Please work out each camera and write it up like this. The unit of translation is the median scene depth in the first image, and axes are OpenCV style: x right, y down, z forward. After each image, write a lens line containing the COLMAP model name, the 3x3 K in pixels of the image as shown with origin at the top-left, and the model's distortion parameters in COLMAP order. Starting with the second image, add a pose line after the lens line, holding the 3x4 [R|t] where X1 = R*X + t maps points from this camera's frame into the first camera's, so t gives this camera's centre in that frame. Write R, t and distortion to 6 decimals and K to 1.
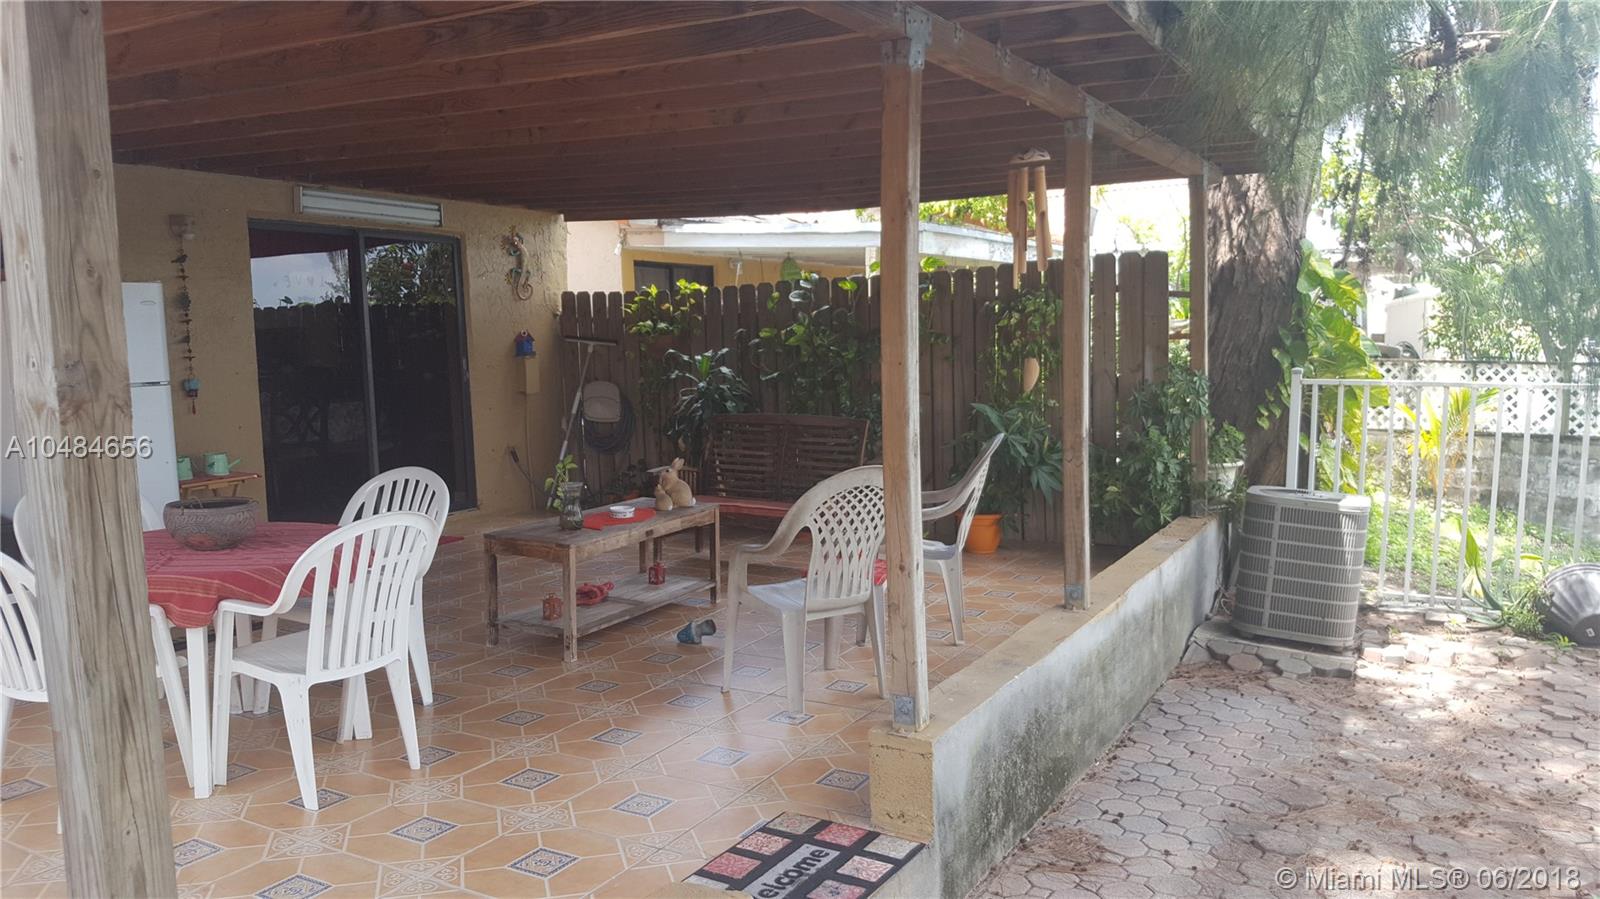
lens RADIAL K [[1173.4, 0, 760.1], [0, 1173.4, 451.2], [0, 0, 1]] dist [0.225727, -0.597359]
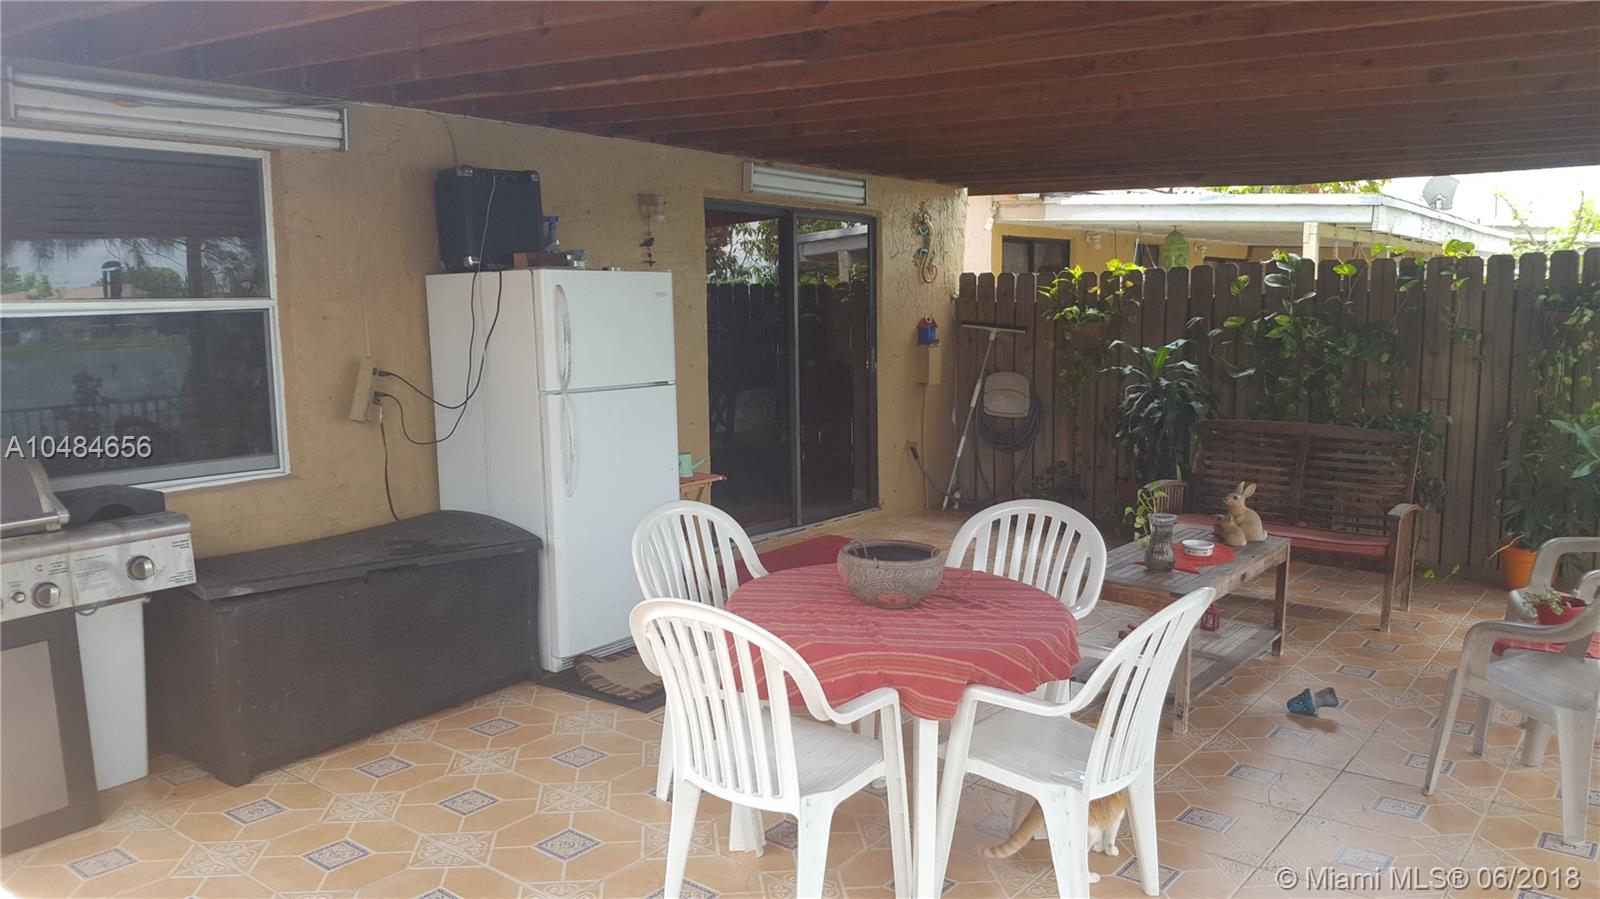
lens RADIAL K [[1177.9, 0, 788.4], [0, 1177.9, 443.1], [0, 0, 1]] dist [0.170769, -0.345936]
pose [[0.991456, 0.028849, -0.127214, -0.208939], [-0.026097, 0.999389, 0.023251, -0.024475], [0.127807, -0.019733, 0.991603, 0.083139]]
